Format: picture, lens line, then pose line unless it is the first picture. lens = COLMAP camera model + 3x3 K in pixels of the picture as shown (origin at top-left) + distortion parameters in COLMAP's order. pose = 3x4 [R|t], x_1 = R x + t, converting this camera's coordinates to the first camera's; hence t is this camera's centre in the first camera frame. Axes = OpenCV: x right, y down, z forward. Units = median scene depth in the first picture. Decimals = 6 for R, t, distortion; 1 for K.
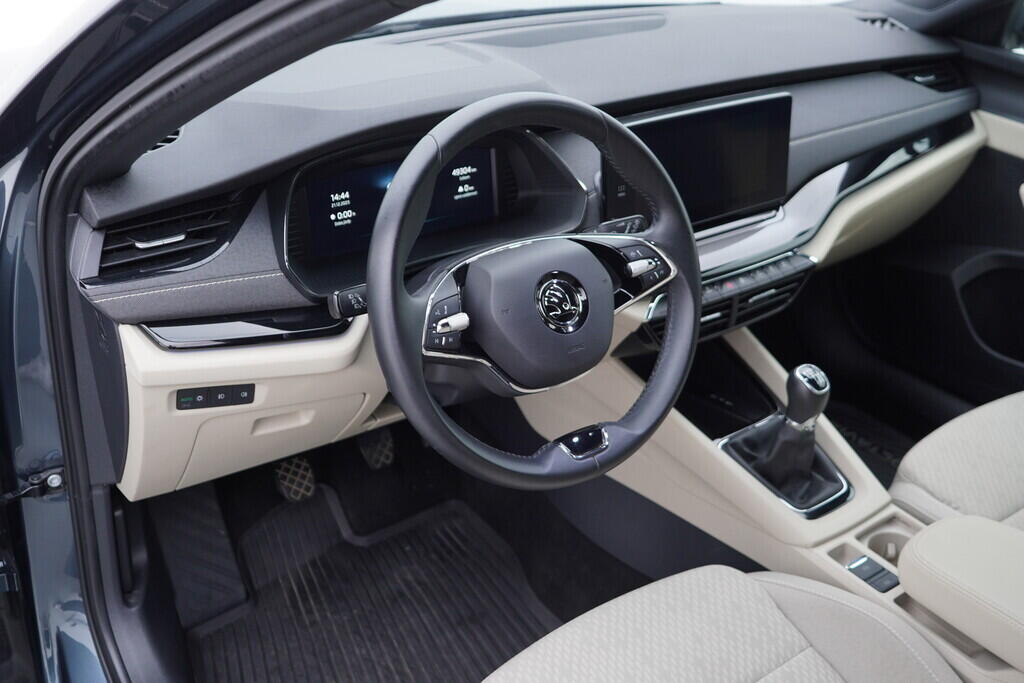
lens RADIAL K [[1056.1, 0, 512.0], [0, 1056.1, 341.5], [0, 0, 1]] dist [0.006304, 0.036251]
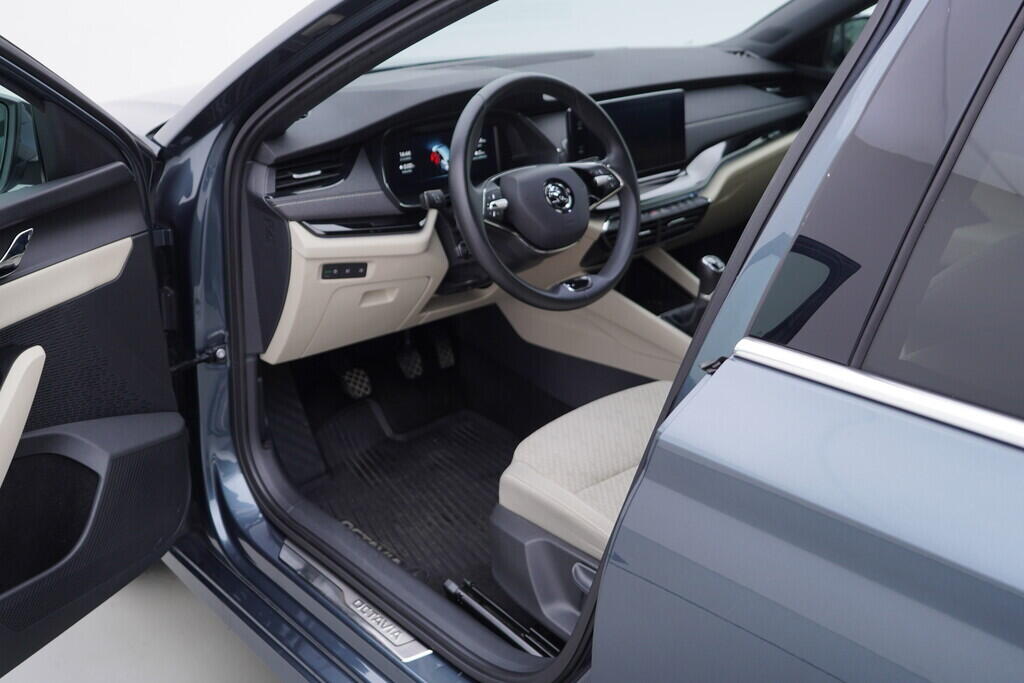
lens RADIAL K [[1056.1, 0, 512.0], [0, 1056.1, 341.5], [0, 0, 1]] dist [0.006304, 0.036251]
pose [[0.994162, -0.062885, 0.087675, -0.159261], [0.071117, 0.993013, -0.094167, 0.292128], [-0.081141, 0.099852, 0.991688, -0.521204]]
